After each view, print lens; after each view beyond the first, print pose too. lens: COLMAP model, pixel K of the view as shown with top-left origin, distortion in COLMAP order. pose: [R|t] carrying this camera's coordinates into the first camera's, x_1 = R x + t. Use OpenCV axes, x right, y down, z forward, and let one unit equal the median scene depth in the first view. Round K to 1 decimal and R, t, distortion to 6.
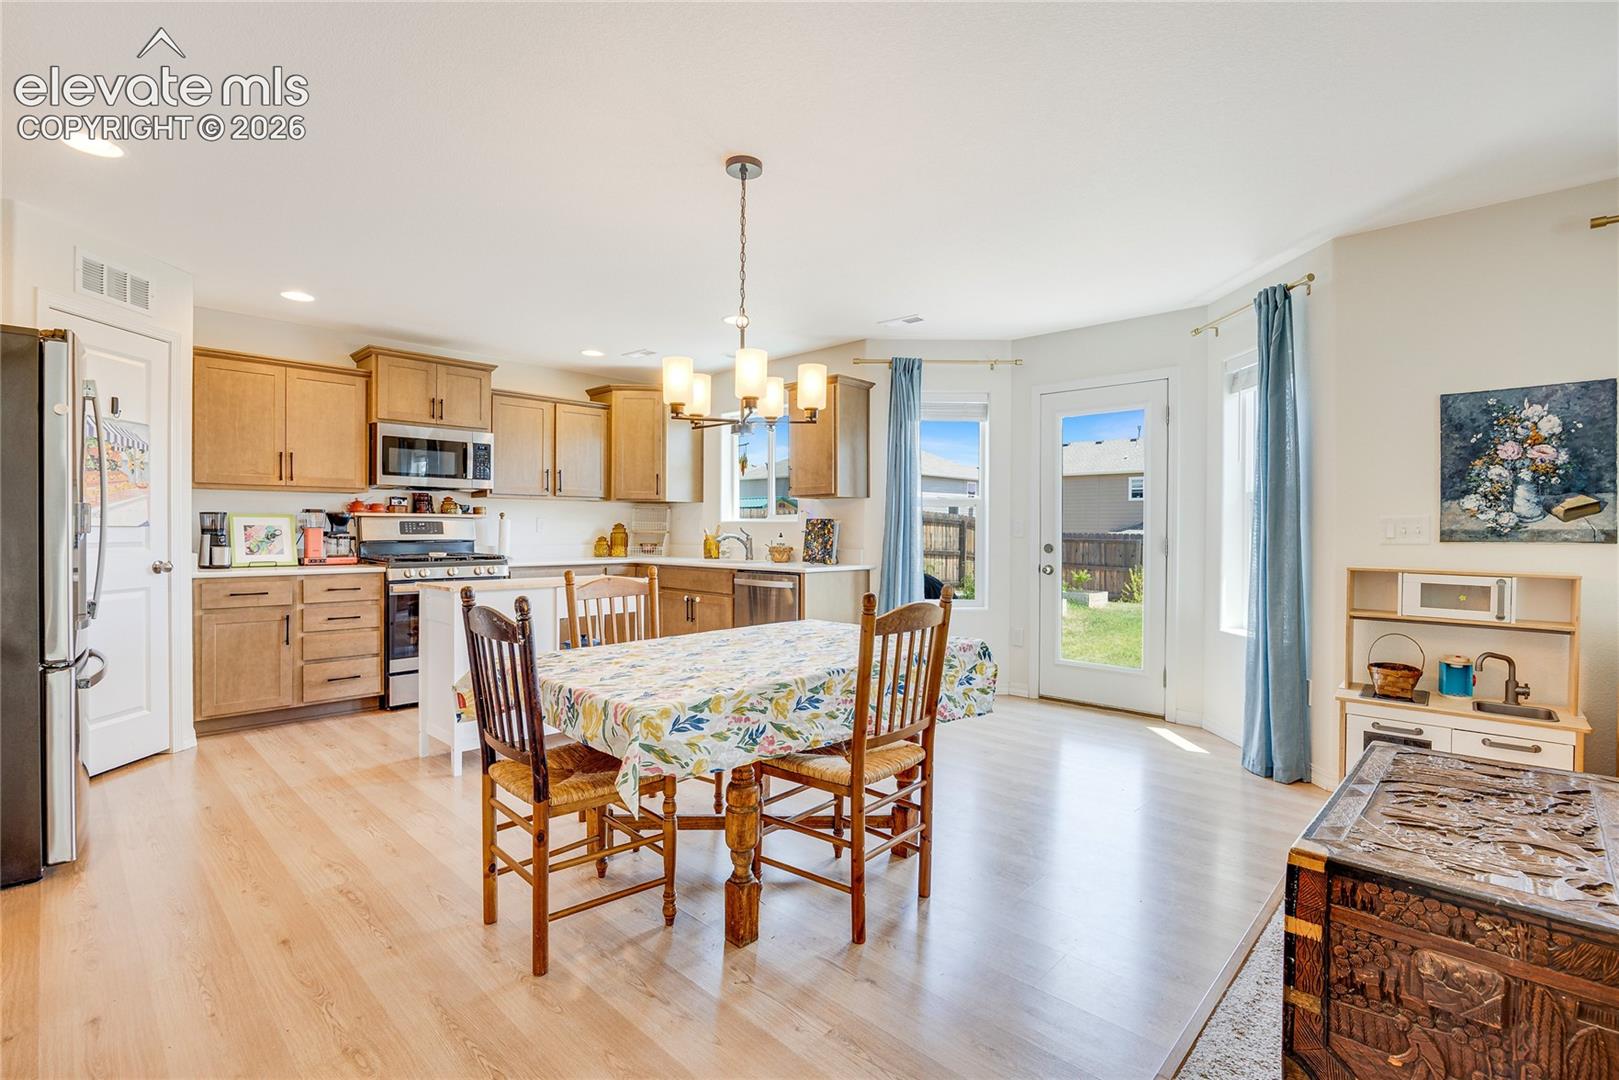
lens RADIAL K [[731.1, 0, 857.1], [0, 731.1, 535.1], [0, 0, 1]] dist [0.000050, 0.000013]
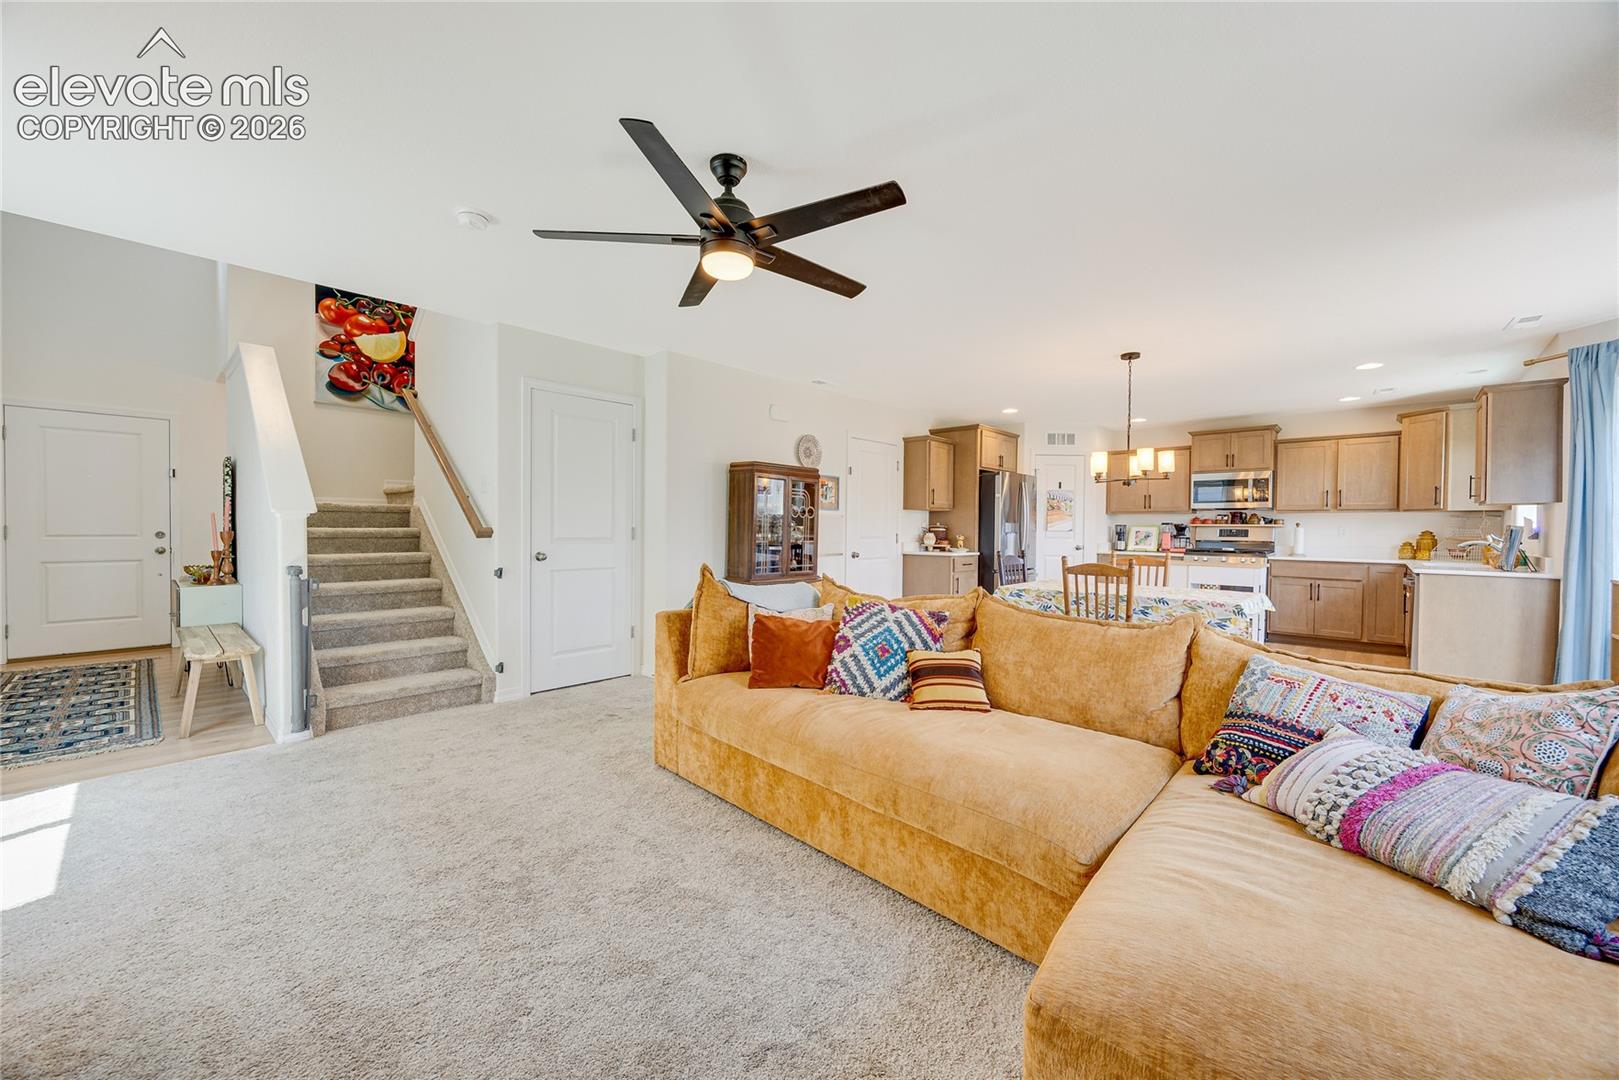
lens RADIAL K [[677.9, 0, 809.5], [0, 677.9, 540.0], [0, 0, 1]] dist [-0.013477, -0.000071]
pose [[0.001265, 0.011787, -0.999930, 0.915942], [-0.020238, 0.999726, 0.011759, 0.006879], [0.999794, 0.020222, 0.001503, 0.054681]]
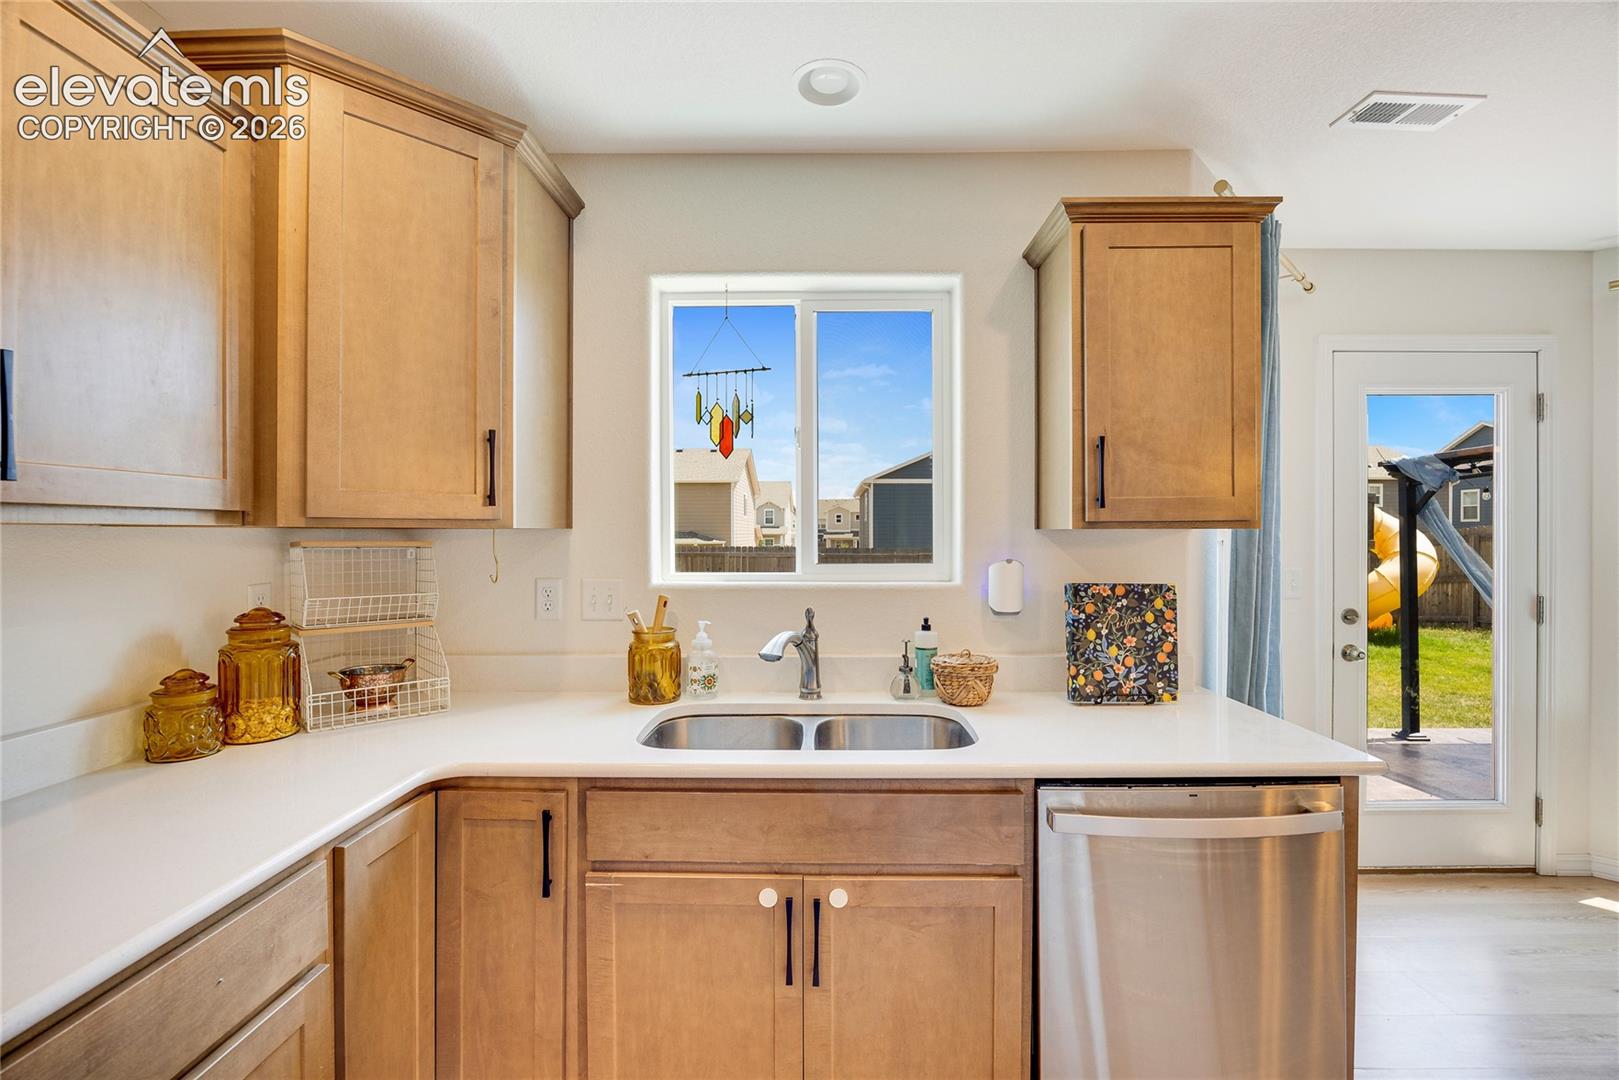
lens RADIAL K [[677.9, 0, 809.5], [0, 677.9, 540.0], [0, 0, 1]] dist [-0.013477, -0.000071]
pose [[0.764389, -0.012195, 0.644639, -0.424018], [0.011357, 0.999921, 0.005449, -0.051881], [-0.644655, 0.003156, 0.764467, 0.890426]]
